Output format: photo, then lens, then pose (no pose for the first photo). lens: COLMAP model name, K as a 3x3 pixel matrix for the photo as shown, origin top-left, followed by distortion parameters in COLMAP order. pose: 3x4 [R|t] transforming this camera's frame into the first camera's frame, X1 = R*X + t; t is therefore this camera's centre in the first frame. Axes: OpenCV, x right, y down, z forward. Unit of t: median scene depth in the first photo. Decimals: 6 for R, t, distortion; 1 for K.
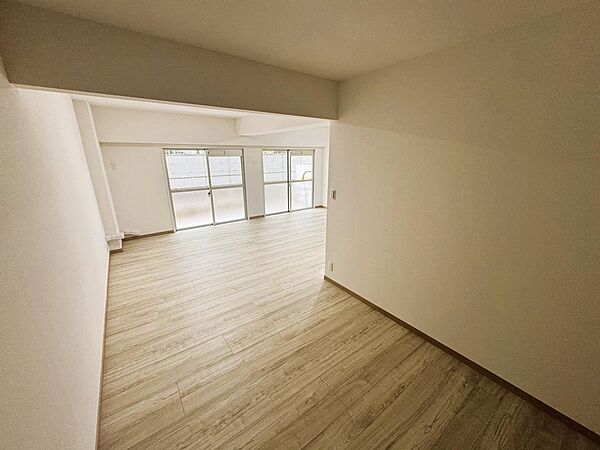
lens RADIAL K [[238.9, 0, 303.3], [0, 238.9, 204.1], [0, 0, 1]] dist [0.000546, -0.000079]
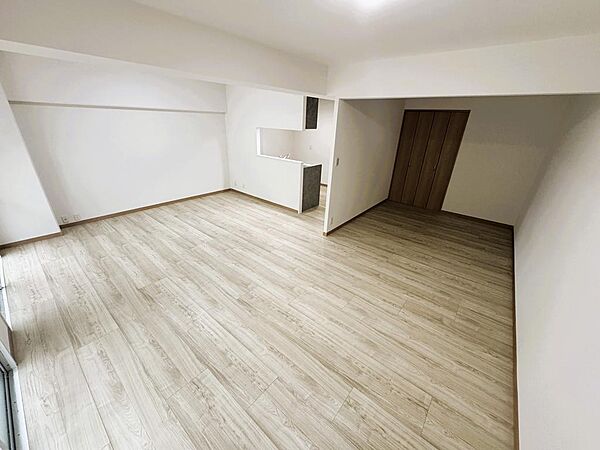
lens RADIAL K [[235.7, 0, 299.6], [0, 235.7, 215.4], [0, 0, 1]] dist [0.000750, 0.000080]
pose [[-0.214830, -0.381776, 0.898941, -0.480636], [0.160693, 0.894071, 0.418110, -0.154432], [-0.963341, 0.234276, -0.130725, 0.672416]]
